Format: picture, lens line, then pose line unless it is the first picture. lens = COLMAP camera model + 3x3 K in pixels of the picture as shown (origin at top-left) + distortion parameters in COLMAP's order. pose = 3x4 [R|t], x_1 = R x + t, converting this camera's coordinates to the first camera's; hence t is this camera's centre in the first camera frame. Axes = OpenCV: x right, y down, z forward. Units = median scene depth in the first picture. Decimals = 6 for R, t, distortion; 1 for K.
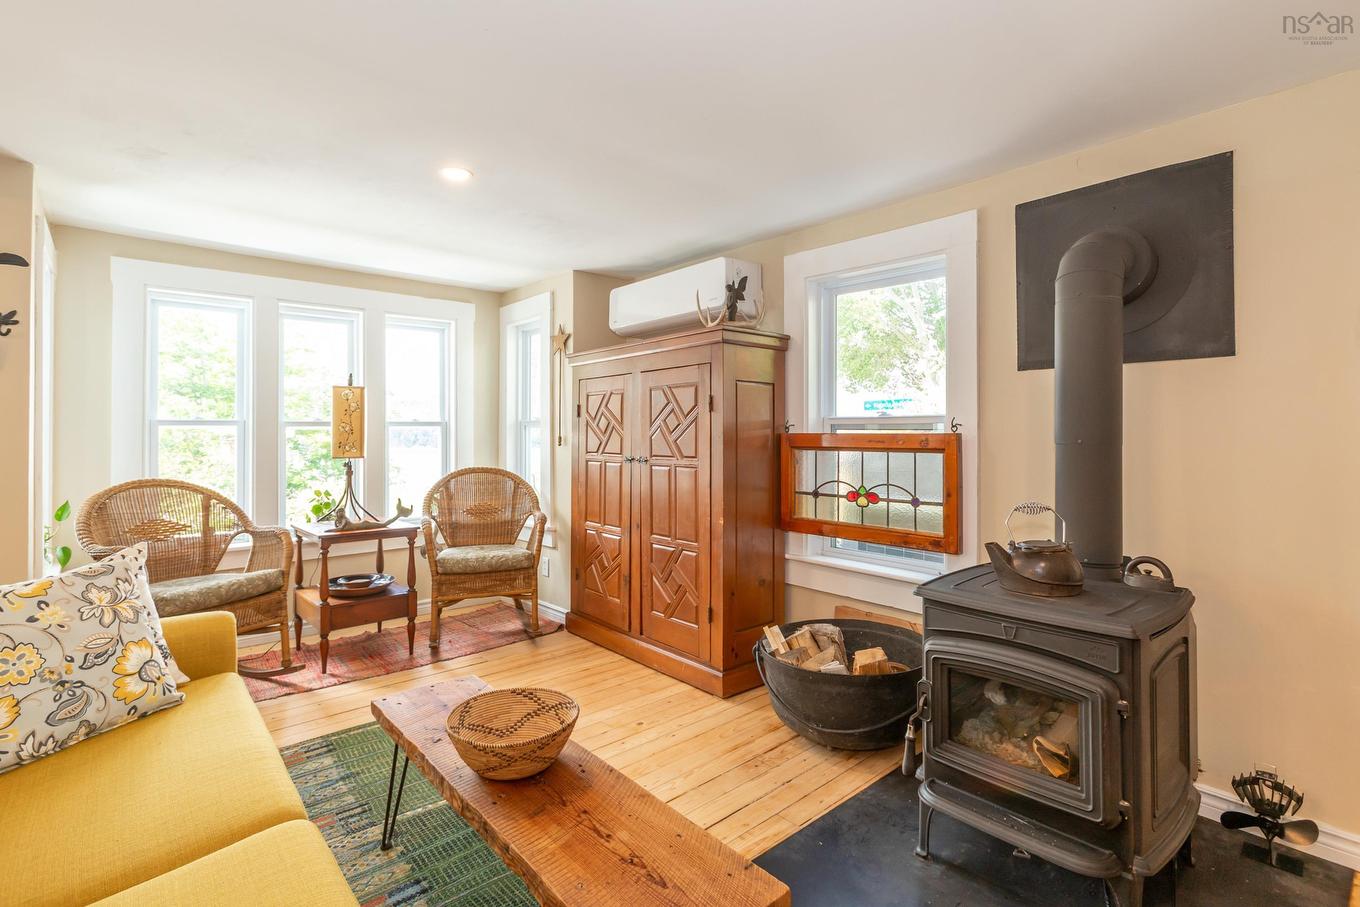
lens RADIAL K [[651.2, 0, 674.2], [0, 651.2, 425.5], [0, 0, 1]] dist [-0.024294, 0.013964]
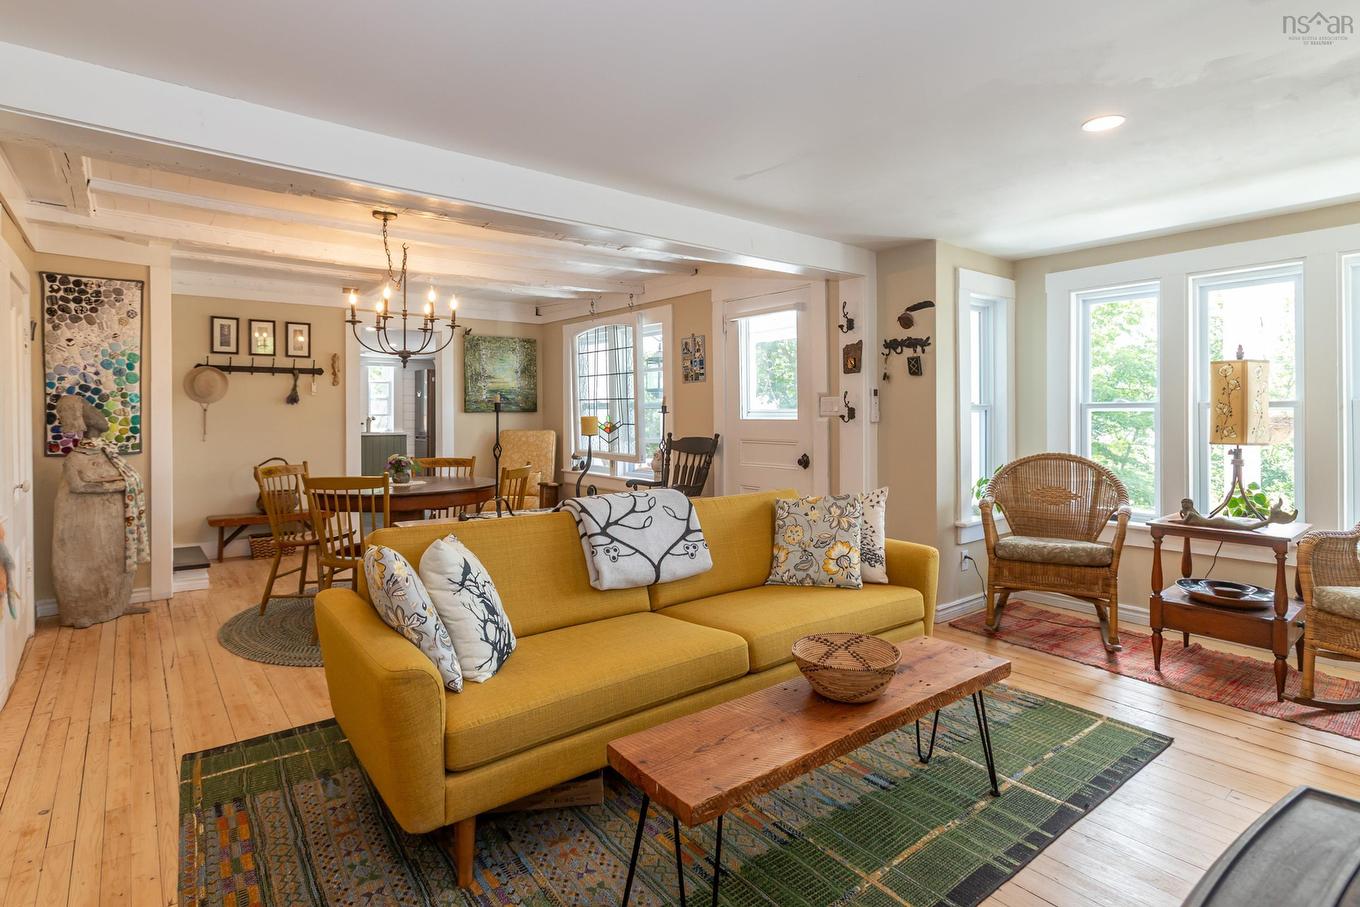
lens RADIAL K [[673.6, 0, 676.4], [0, 673.6, 413.4], [0, 0, 1]] dist [-0.018510, 0.015482]
pose [[-0.057860, -0.001380, -0.998324, 0.484058], [0.010594, 0.999942, -0.001997, 0.003468], [0.998268, -0.010692, -0.057842, 0.365057]]
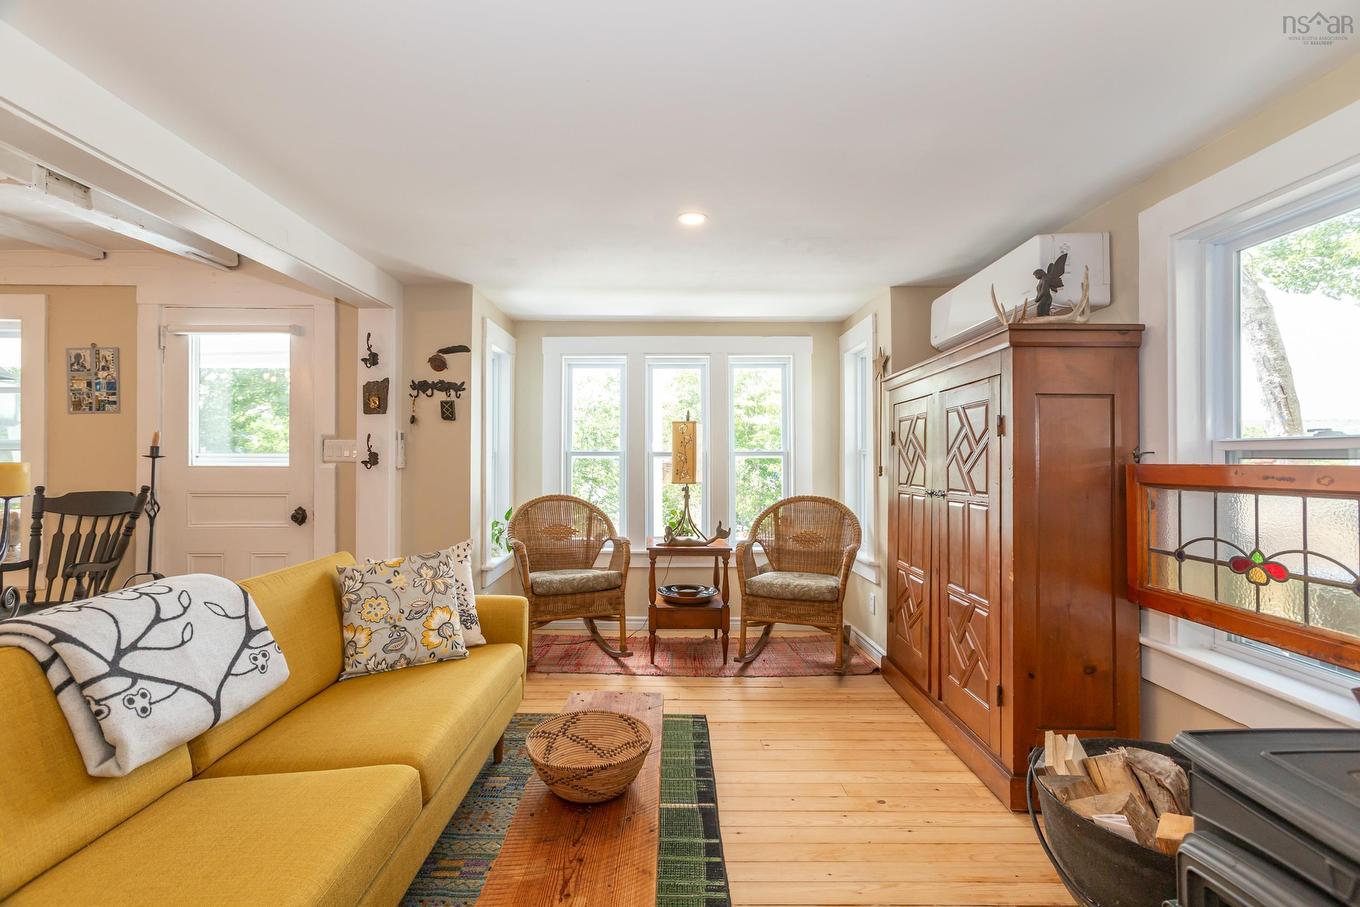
lens RADIAL K [[615.4, 0, 659.5], [0, 615.4, 452.1], [0, 0, 1]] dist [-0.011377, 0.011265]
pose [[0.743571, -0.007607, -0.668613, 0.232514], [0.003690, 0.999967, -0.007273, 0.002023], [0.668646, 0.002941, 0.743575, 0.167498]]
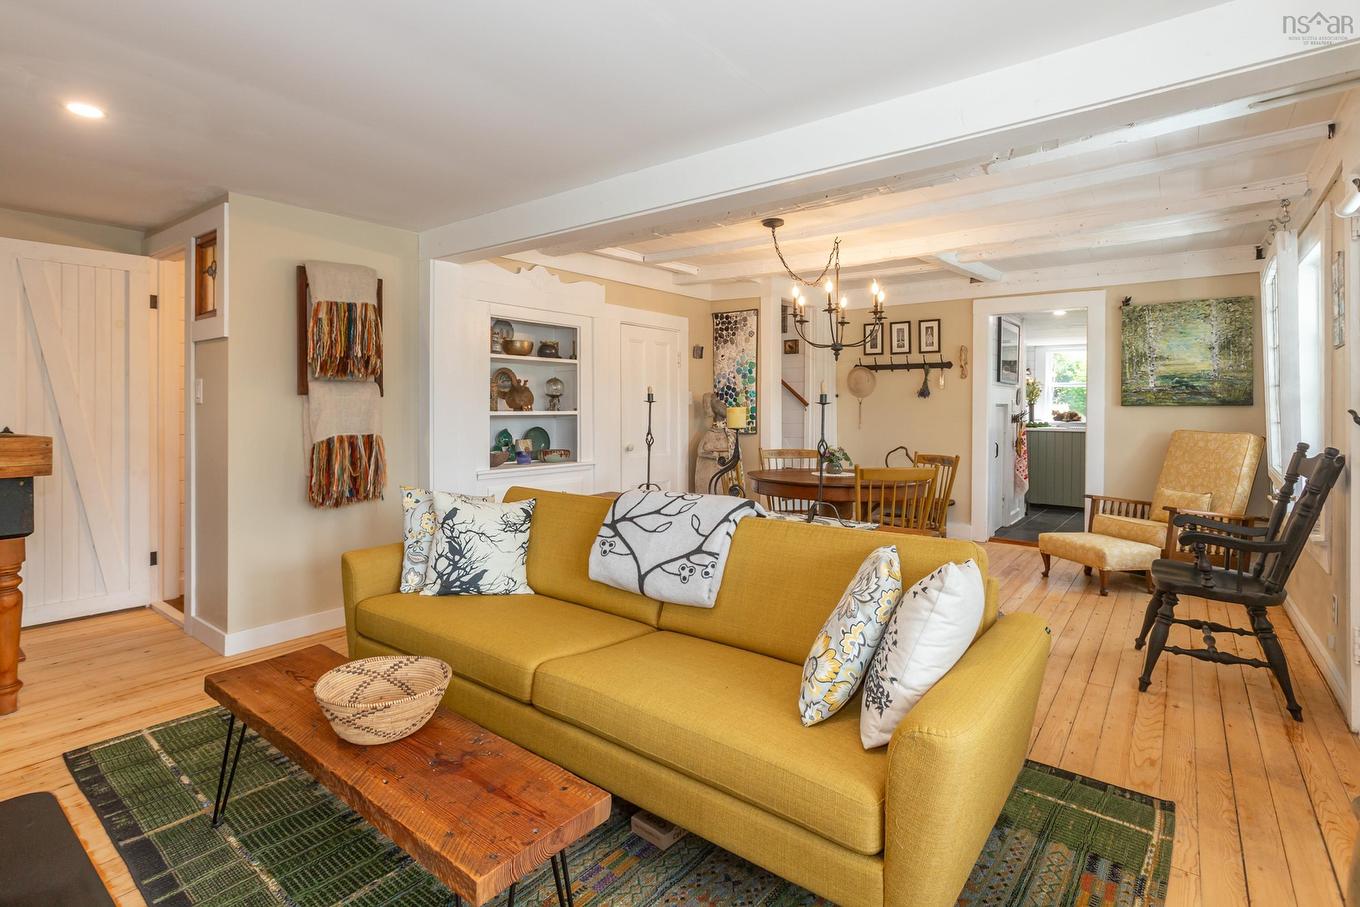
lens RADIAL K [[673.6, 0, 676.4], [0, 673.6, 413.4], [0, 0, 1]] dist [-0.018510, 0.015482]
pose [[-0.982021, -0.005062, -0.188702, -0.238522], [-0.005391, 0.999985, 0.001230, 0.011592], [0.188693, 0.002226, -0.982034, 1.015487]]
